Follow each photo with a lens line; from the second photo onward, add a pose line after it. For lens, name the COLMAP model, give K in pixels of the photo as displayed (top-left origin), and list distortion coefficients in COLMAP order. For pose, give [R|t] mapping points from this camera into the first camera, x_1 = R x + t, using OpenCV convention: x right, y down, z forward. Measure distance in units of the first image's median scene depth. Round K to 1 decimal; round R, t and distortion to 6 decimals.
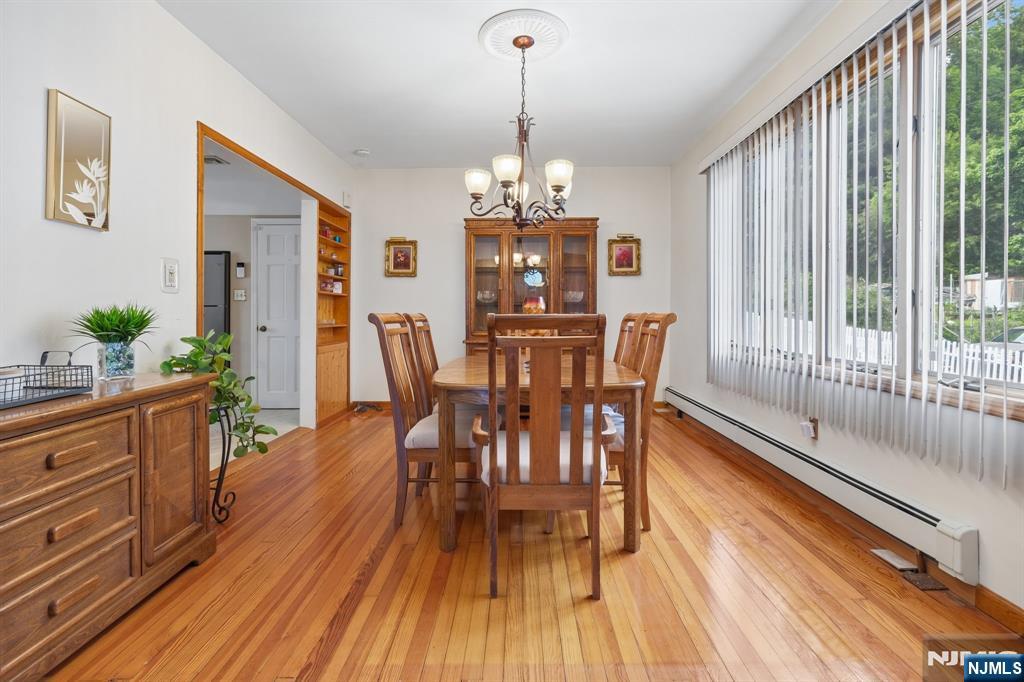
lens RADIAL K [[490.3, 0, 506.3], [0, 490.3, 317.8], [0, 0, 1]] dist [-0.001826, 0.000068]
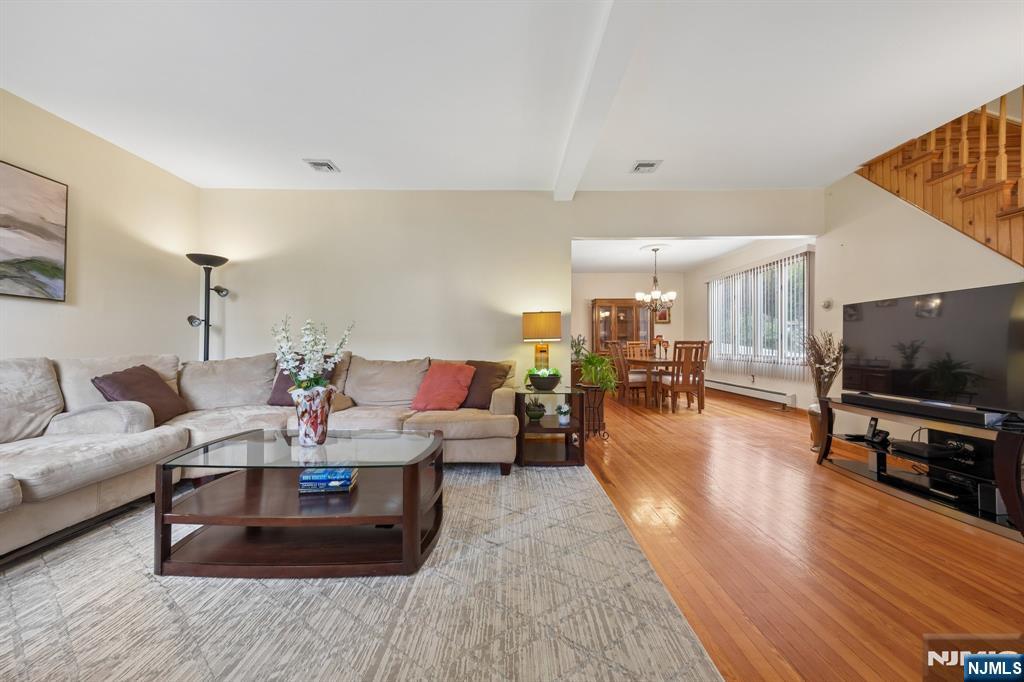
lens RADIAL K [[389.8, 0, 508.5], [0, 389.8, 343.3], [0, 0, 1]] dist [0.001078, 0.003700]
pose [[0.999575, -0.002231, 0.029081, -0.923317], [0.002307, 0.999994, -0.002574, 0.007004], [-0.029075, 0.002640, 0.999574, -1.327249]]
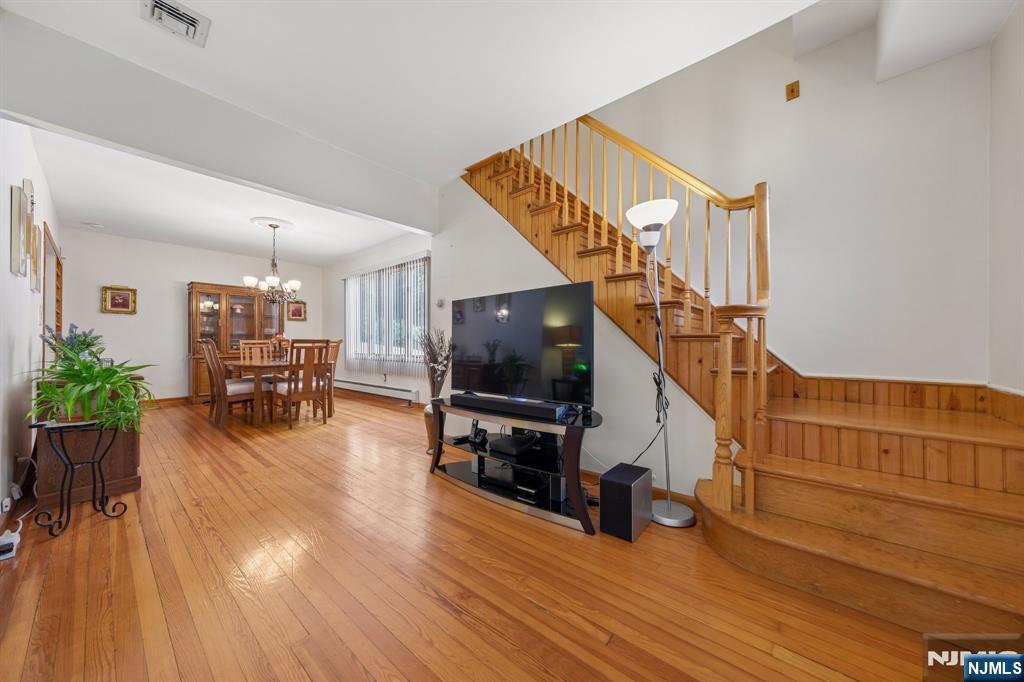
lens RADIAL K [[346.0, 0, 512.0], [0, 346.0, 341.0], [0, 0, 1]] dist [0.000164, 0.000094]
pose [[0.618602, 0.003357, 0.785697, -0.570626], [0.004430, 0.999960, -0.007760, 0.014257], [-0.785692, 0.008281, 0.618563, -0.946189]]
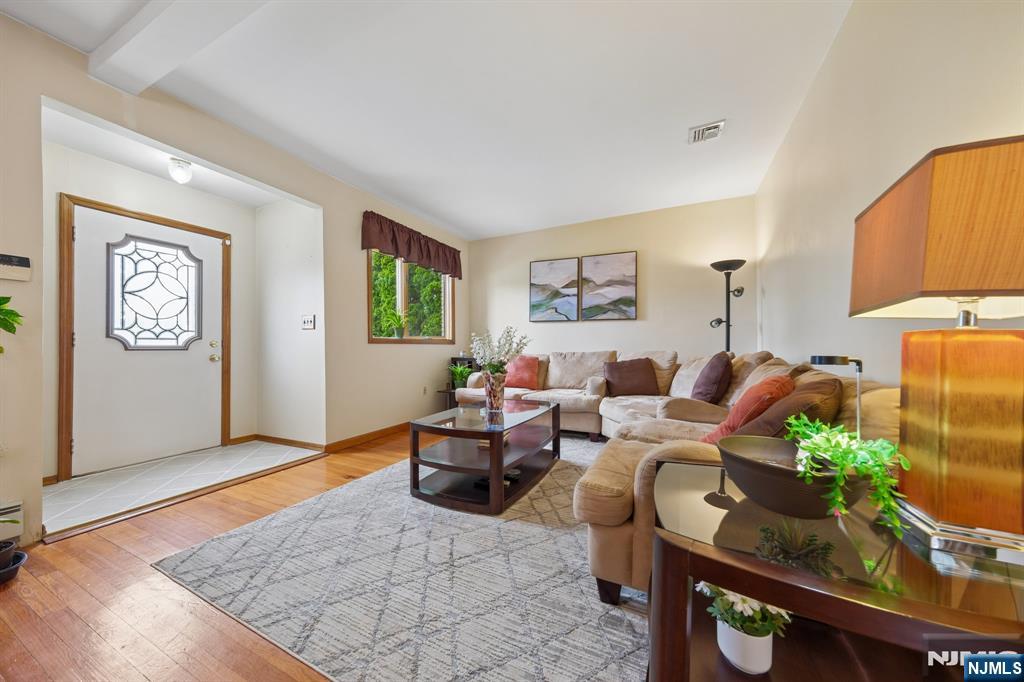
lens RADIAL K [[347.0, 0, 509.9], [0, 347.0, 344.9], [0, 0, 1]] dist [-0.000998, 0.000053]
pose [[-0.412321, -0.005128, -0.911024, -0.412081], [0.003053, 0.999971, -0.007011, 0.018199], [0.911034, -0.005672, -0.412293, -0.185405]]
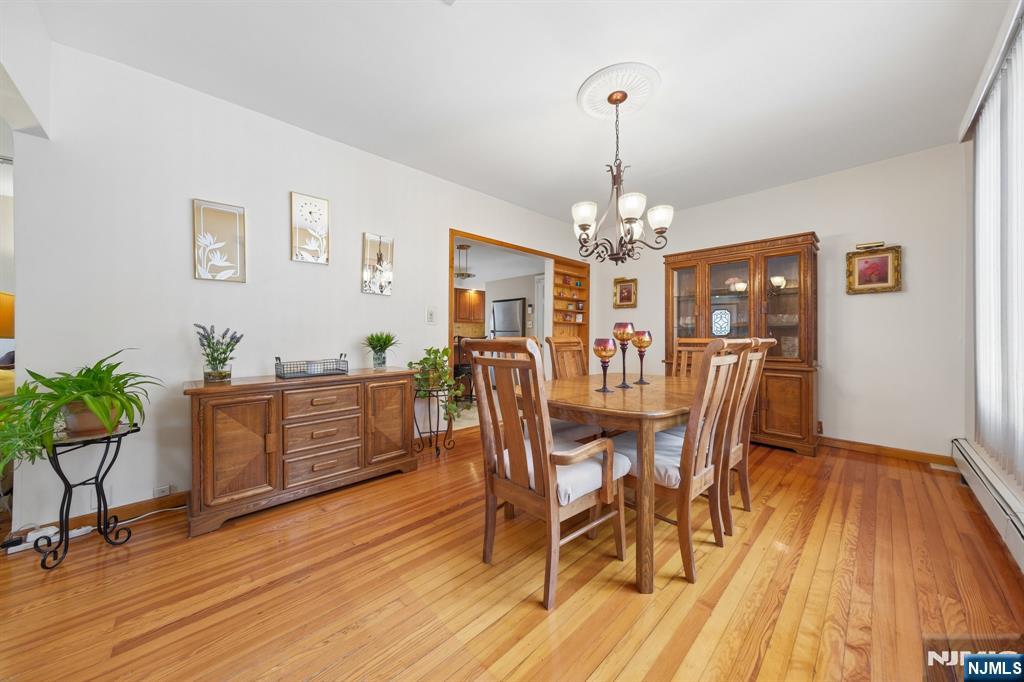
lens RADIAL K [[352.3, 0, 504.9], [0, 352.3, 331.8], [0, 0, 1]] dist [-0.000026, 0.000022]
pose [[0.696143, -0.001655, -0.717901, 0.438613], [-0.011449, 0.999845, -0.013407, -0.010093], [0.717812, 0.017553, 0.696016, 0.256200]]
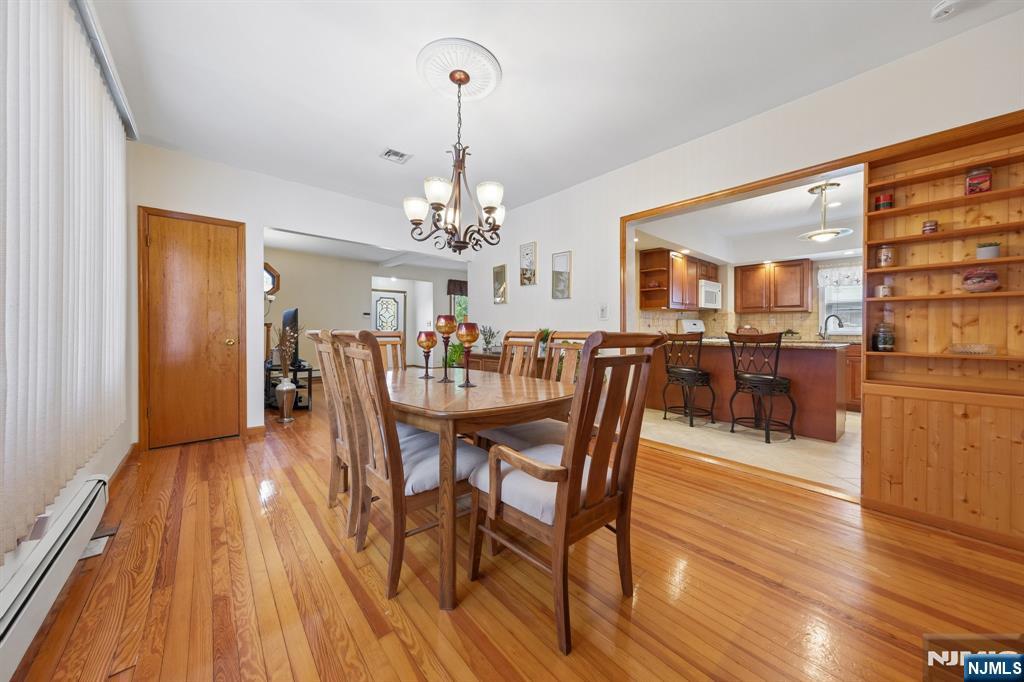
lens RADIAL K [[357.4, 0, 514.0], [0, 357.4, 326.8], [0, 0, 1]] dist [-0.000244, 0.000024]
pose [[-0.743135, -0.006148, -0.669114, 0.466611], [-0.009229, 0.999957, 0.001062, -0.021671], [0.669078, 0.006964, -0.743159, 1.687932]]
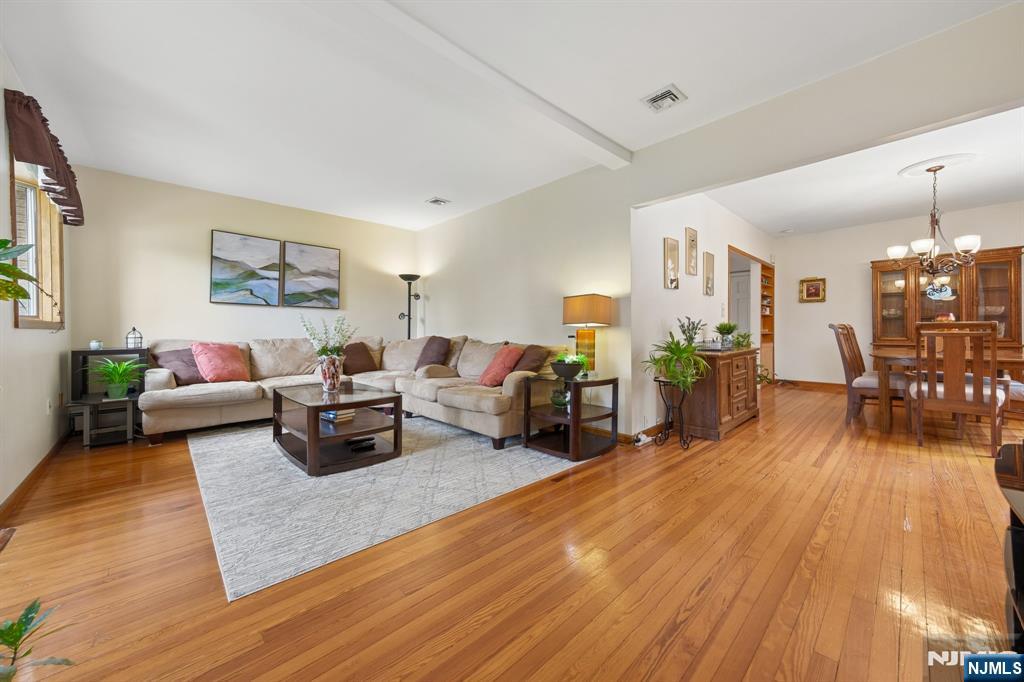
lens RADIAL K [[379.1, 0, 512.9], [0, 379.1, 329.9], [0, 0, 1]] dist [-0.001458, 0.006220]
pose [[0.708636, -0.005269, -0.705555, -0.071971], [0.003521, 0.999986, -0.003931, 0.012566], [0.705566, 0.000301, 0.708644, -1.030835]]
